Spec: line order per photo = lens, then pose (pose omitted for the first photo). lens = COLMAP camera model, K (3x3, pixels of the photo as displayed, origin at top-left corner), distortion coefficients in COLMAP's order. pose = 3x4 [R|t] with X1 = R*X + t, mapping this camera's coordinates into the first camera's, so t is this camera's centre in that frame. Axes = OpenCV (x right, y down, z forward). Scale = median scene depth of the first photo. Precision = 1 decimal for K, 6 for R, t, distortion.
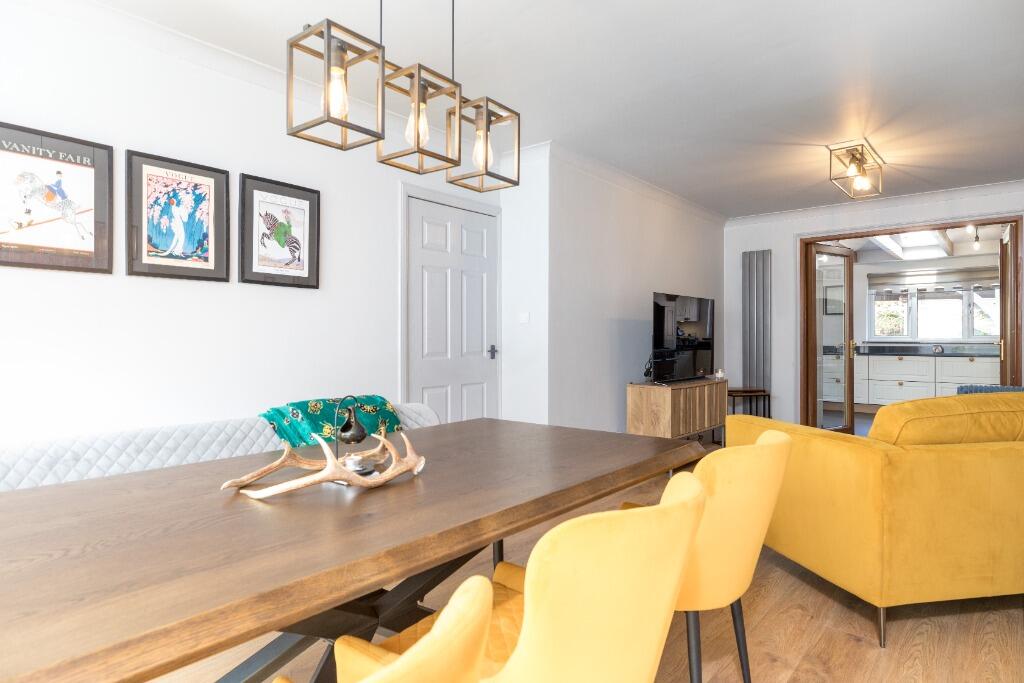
lens RADIAL K [[582.8, 0, 506.3], [0, 582.8, 336.8], [0, 0, 1]] dist [-0.006787, -0.000162]
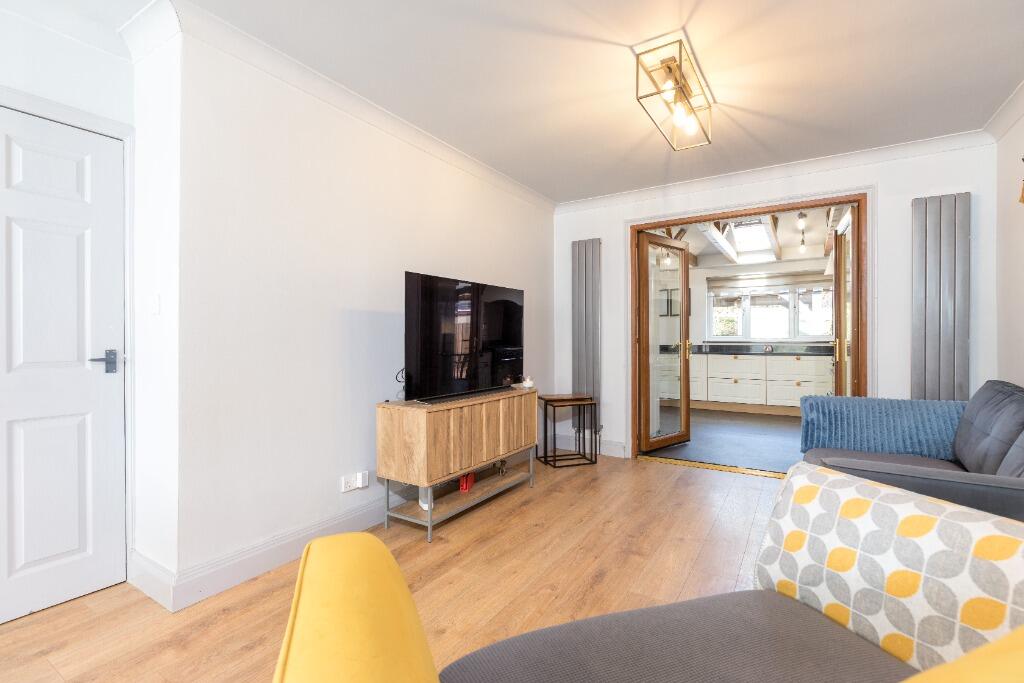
lens RADIAL K [[467.6, 0, 516.5], [0, 467.6, 338.5], [0, 0, 1]] dist [0.009575, -0.000160]
pose [[0.987620, -0.002825, 0.156841, 0.198884], [0.002837, 0.999996, 0.000146, 0.002315], [-0.156841, 0.000301, 0.987624, 0.289959]]
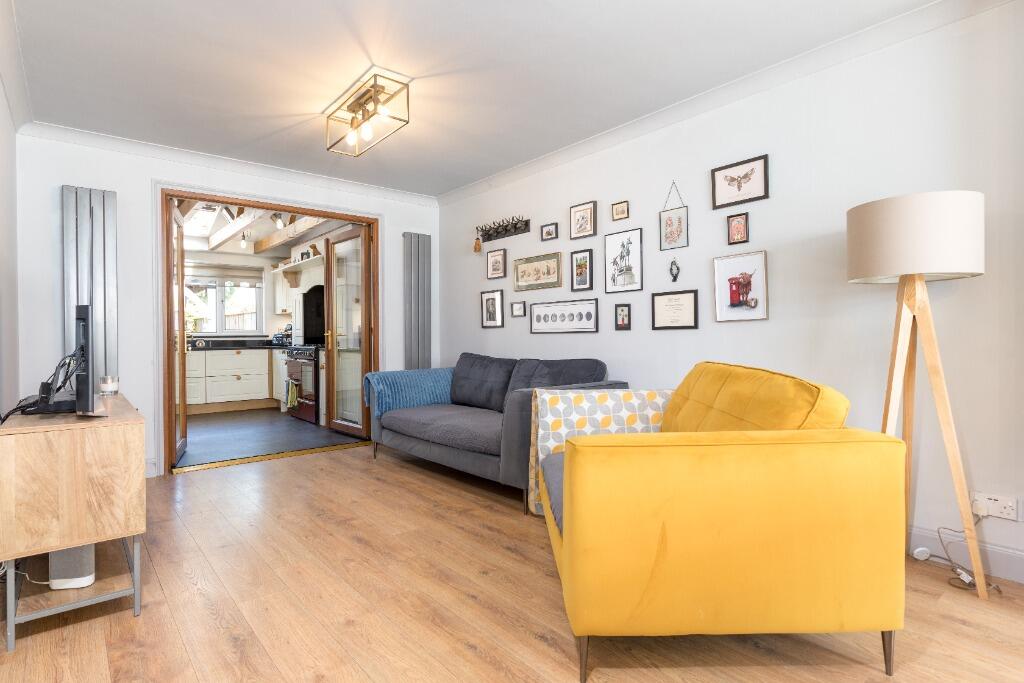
lens RADIAL K [[522.5, 0, 512.3], [0, 522.5, 337.6], [0, 0, 1]] dist [-0.000125, 0.000003]
pose [[0.161109, -0.003232, 0.986931, -0.055763], [0.005579, 0.999982, 0.002364, 0.015019], [-0.986921, 0.005125, 0.161124, 0.422830]]
